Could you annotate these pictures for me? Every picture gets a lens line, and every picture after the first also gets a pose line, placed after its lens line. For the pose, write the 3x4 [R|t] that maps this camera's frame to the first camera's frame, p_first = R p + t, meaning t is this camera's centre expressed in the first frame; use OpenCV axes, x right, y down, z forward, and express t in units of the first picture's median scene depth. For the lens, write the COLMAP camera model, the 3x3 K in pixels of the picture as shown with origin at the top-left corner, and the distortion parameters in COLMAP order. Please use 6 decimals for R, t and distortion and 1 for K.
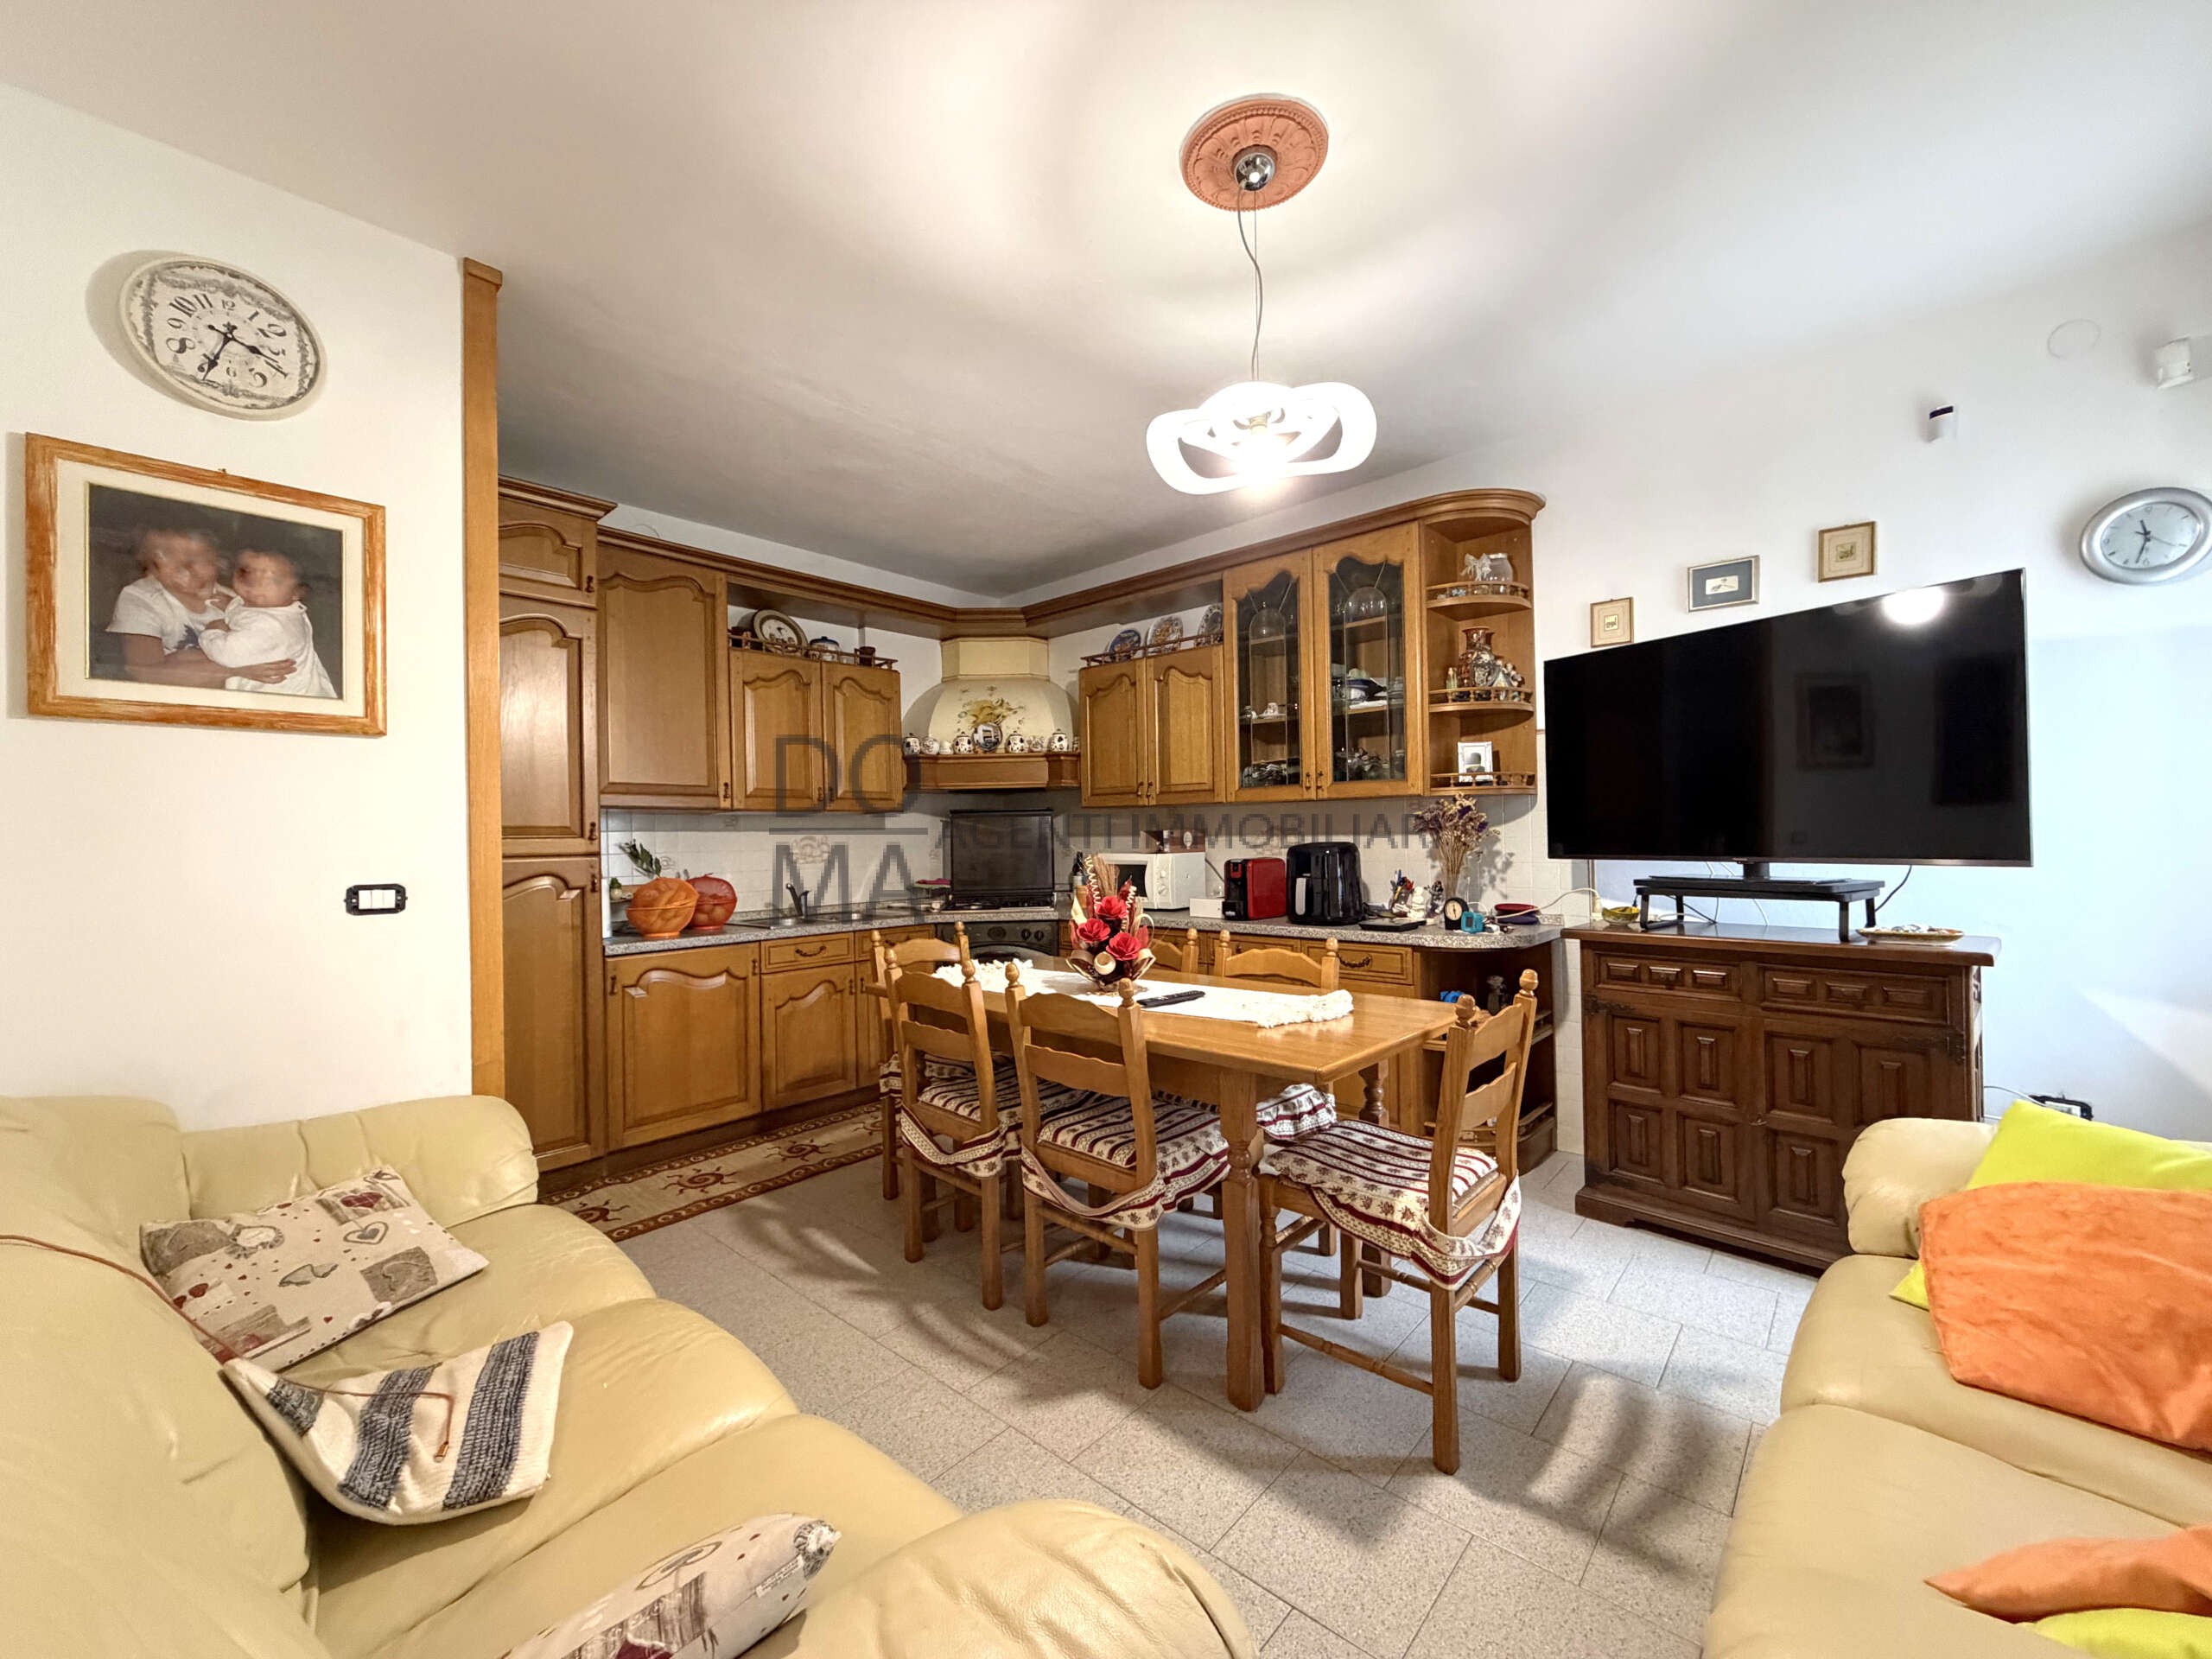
lens RADIAL K [[883.7, 0, 1093.5], [0, 883.7, 824.2], [0, 0, 1]] dist [0.000273, 0.000067]
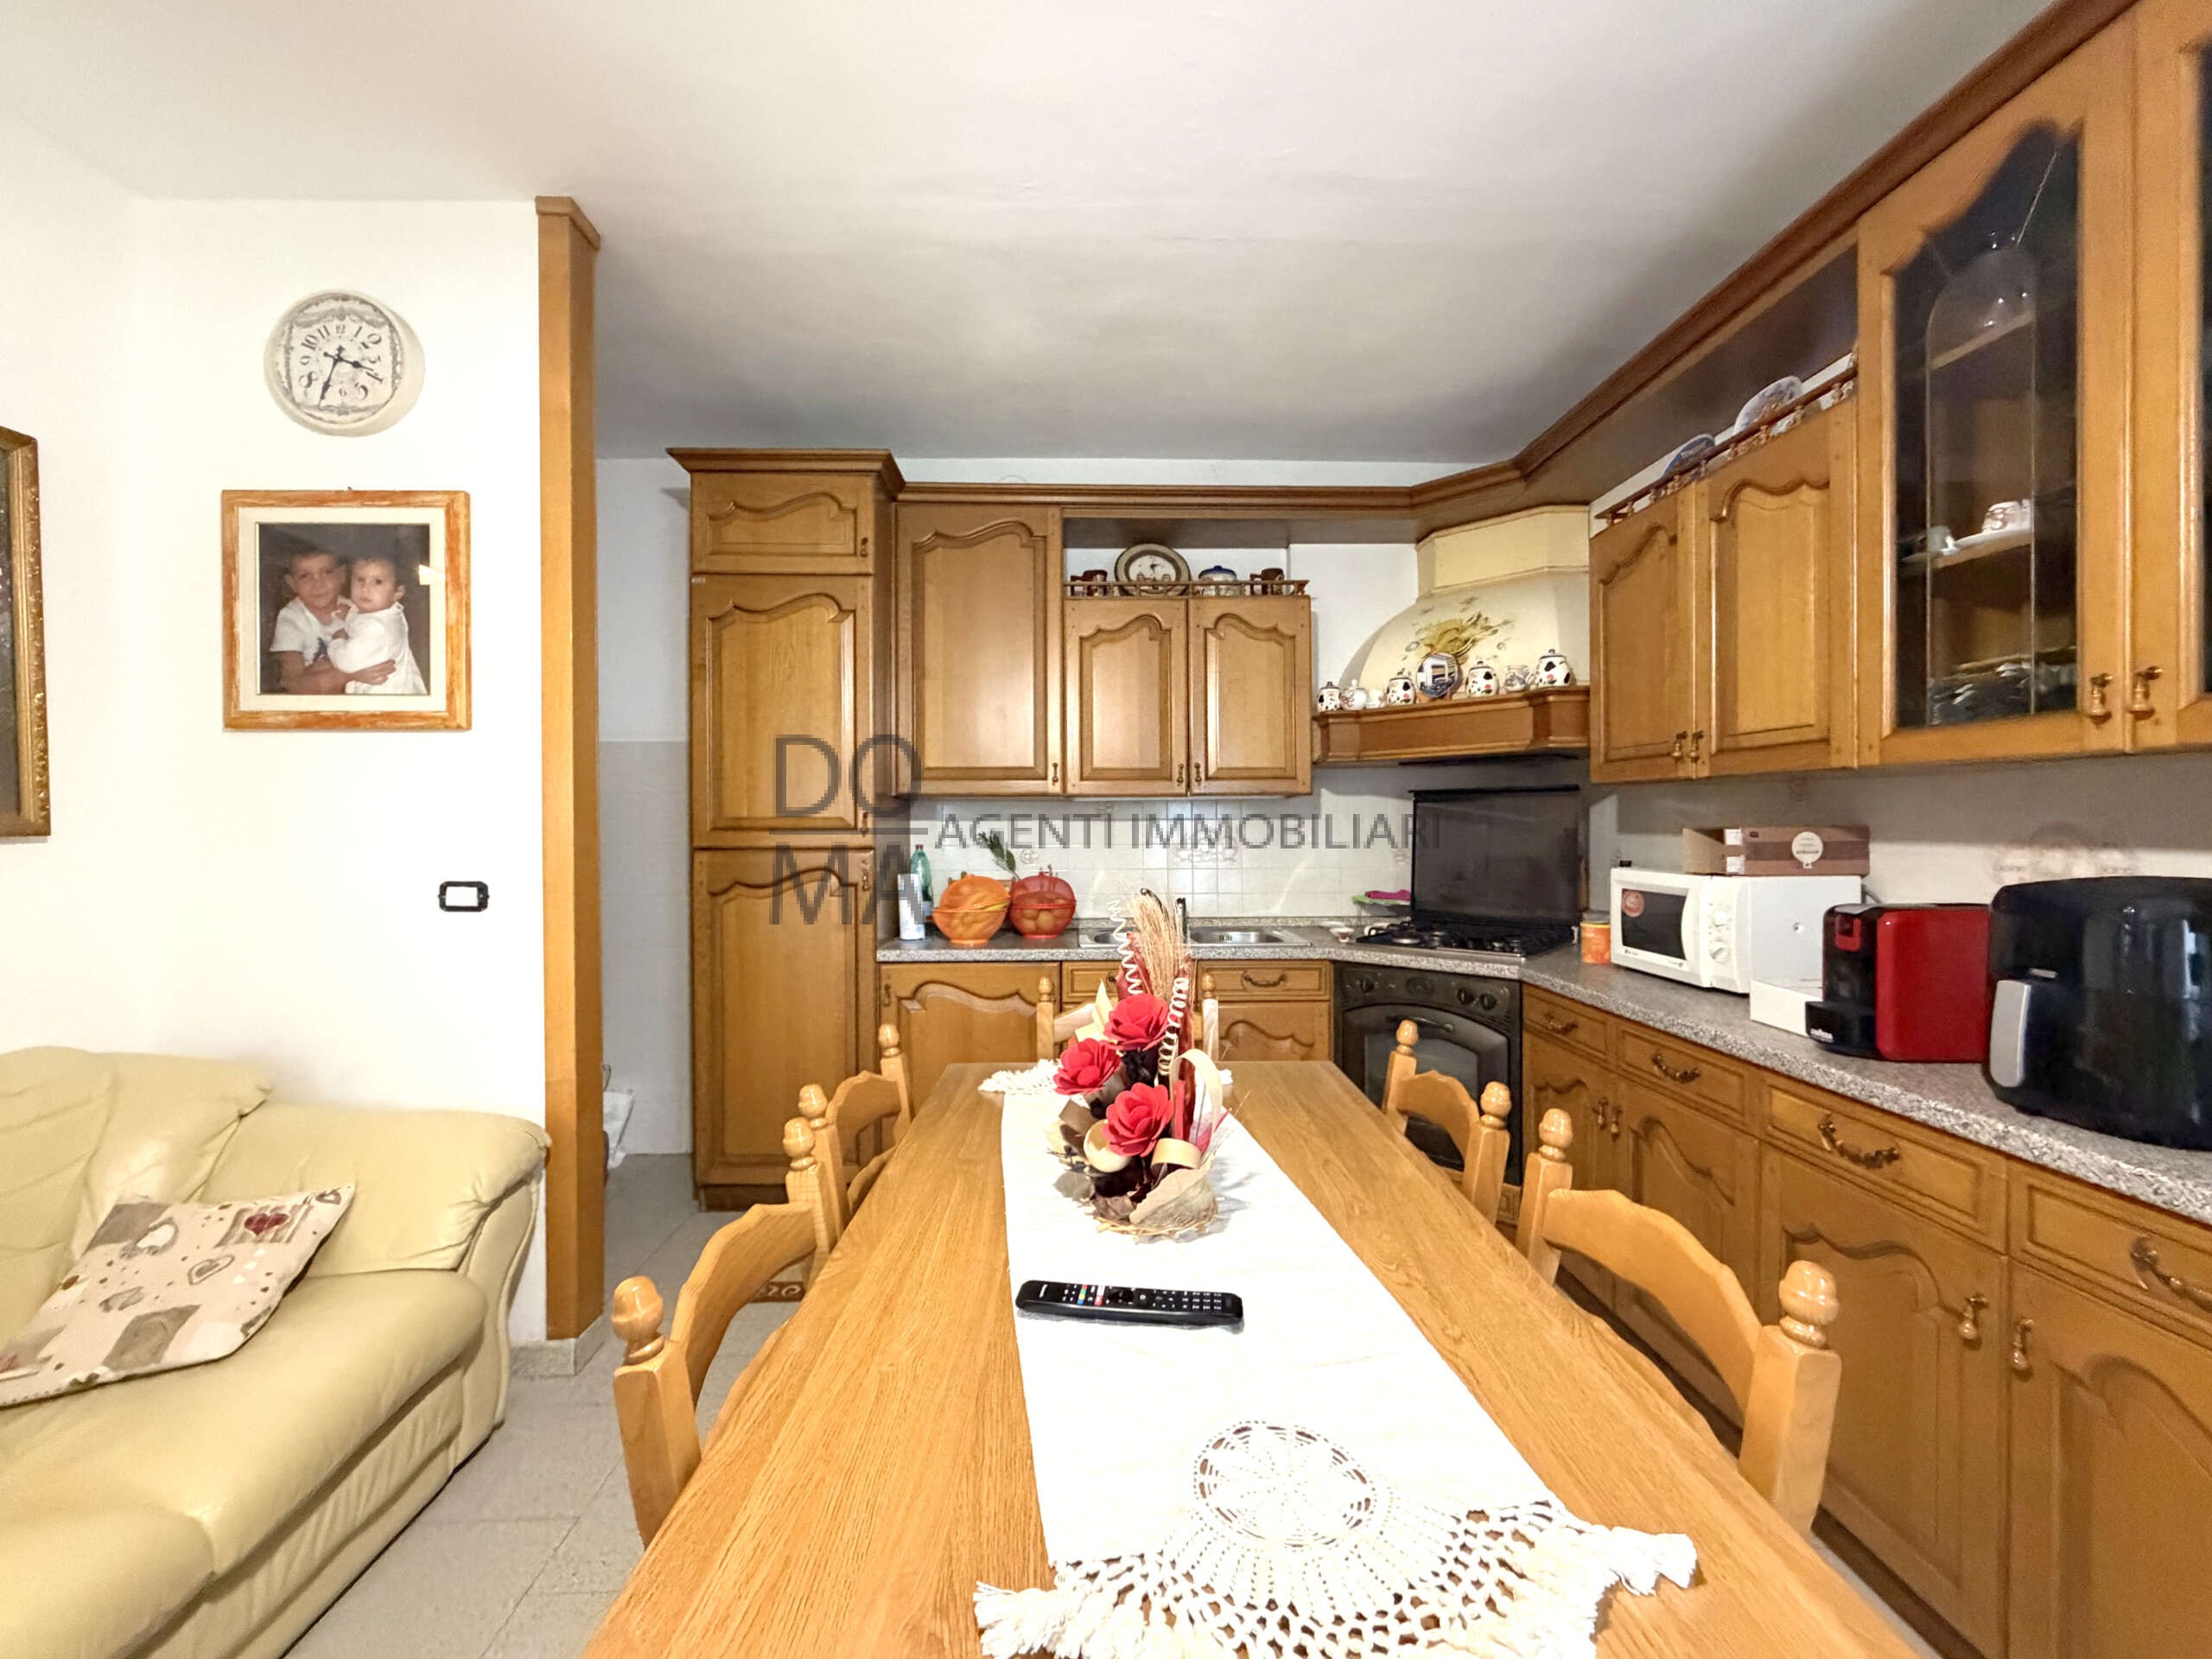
lens RADIAL K [[883.7, 0, 1118.3], [0, 883.7, 827.3], [0, 0, 1]] dist [0.000273, 0.000067]
pose [[0.692900, 0.015869, -0.720859, 0.278266], [0.003002, 0.999686, 0.024893, -0.009734], [0.721028, -0.019413, 0.692634, 0.591843]]
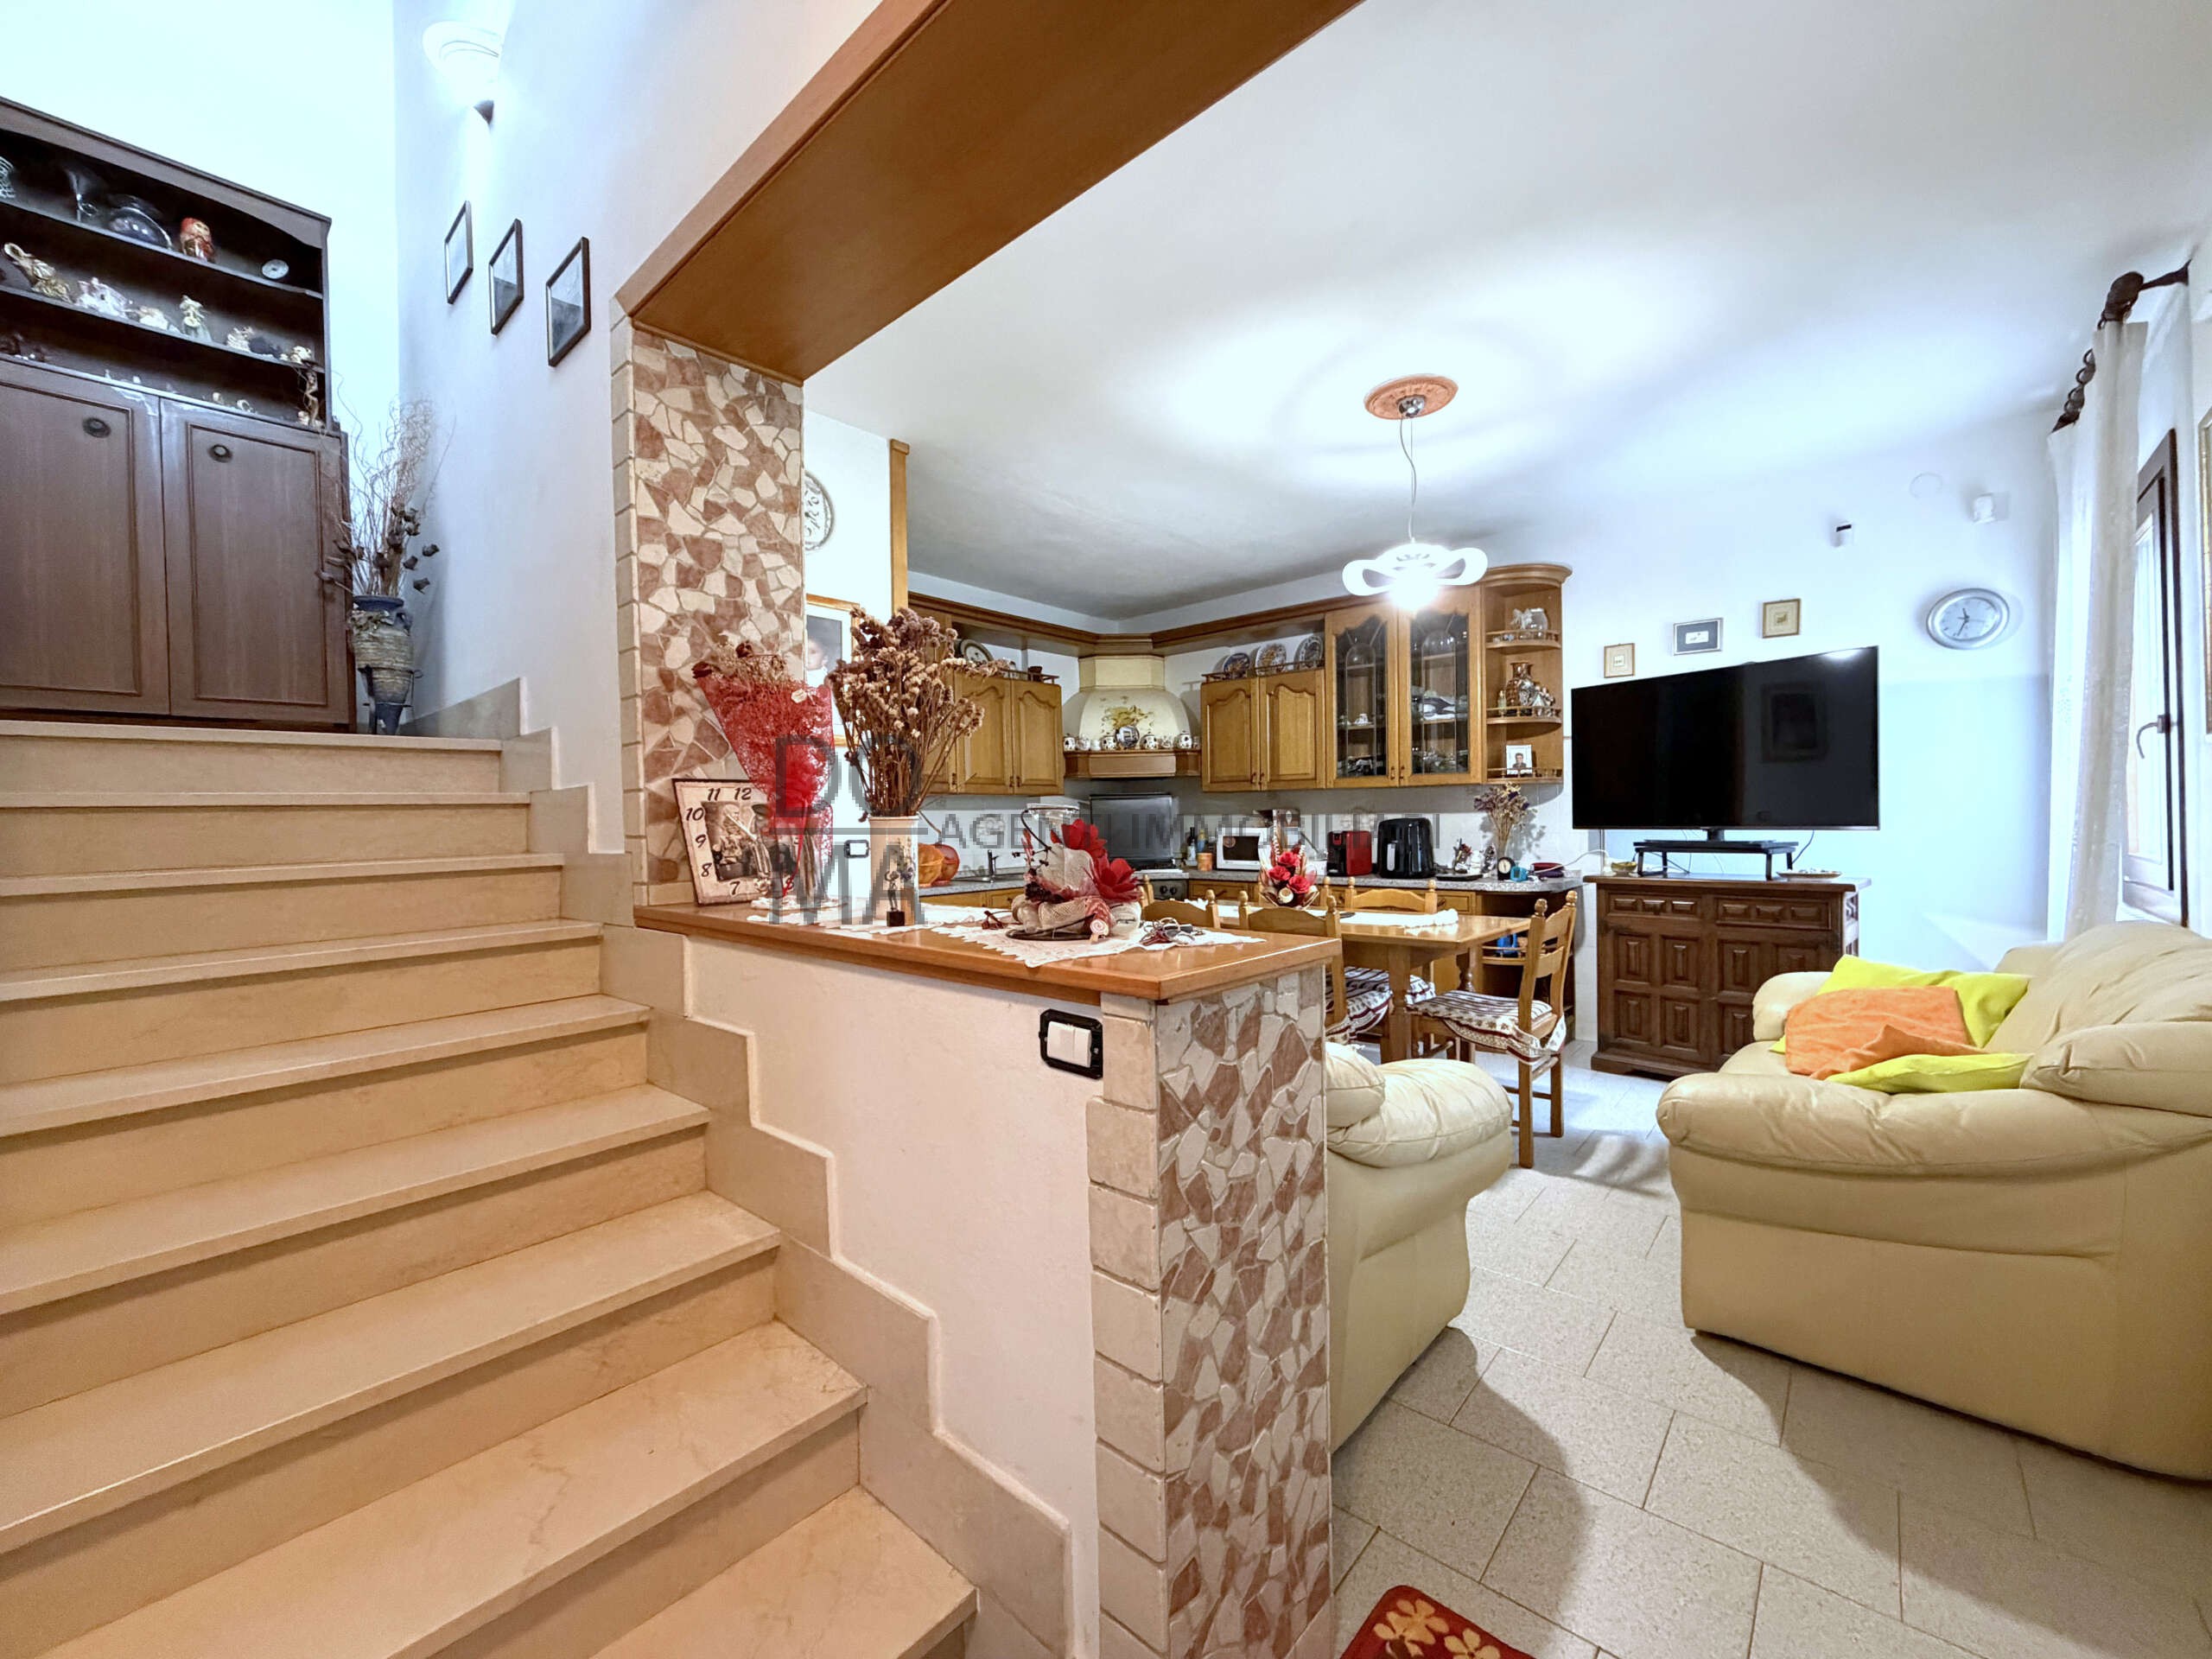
lens RADIAL K [[883.7, 0, 1091.6], [0, 883.7, 823.2], [0, 0, 1]] dist [0.000273, 0.000067]
pose [[0.999987, 0.001636, 0.004790, -0.274318], [-0.001719, 0.999846, 0.017472, 0.006469], [-0.004760, -0.017480, 0.999836, -0.429316]]
